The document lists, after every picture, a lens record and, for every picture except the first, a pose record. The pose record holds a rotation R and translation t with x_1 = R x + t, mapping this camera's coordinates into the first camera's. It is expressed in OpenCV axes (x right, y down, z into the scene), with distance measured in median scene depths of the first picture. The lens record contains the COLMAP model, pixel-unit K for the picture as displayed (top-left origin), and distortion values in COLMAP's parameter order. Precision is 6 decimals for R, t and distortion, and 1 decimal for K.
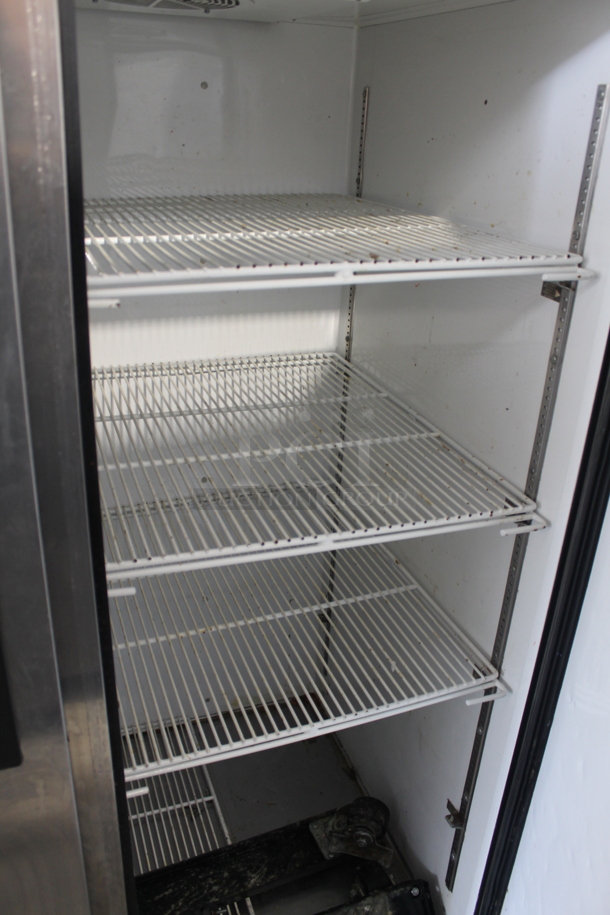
lens RADIAL K [[760.0, 0, 299.9], [0, 760.0, 450.3], [0, 0, 1]] dist [-0.094557, 0.004060]
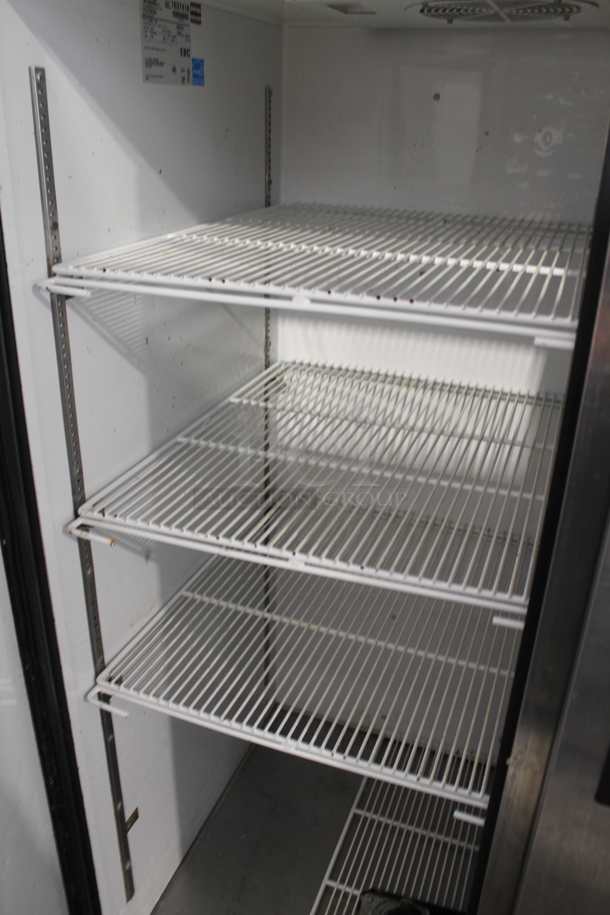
lens RADIAL K [[760.0, 0, 299.6], [0, 760.0, 466.0], [0, 0, 1]] dist [-0.094557, 0.004060]
pose [[0.745202, 0.223410, -0.628301, 0.613011], [-0.228039, 0.970781, 0.074721, -0.070582], [0.626636, 0.087595, 0.774374, 0.232388]]
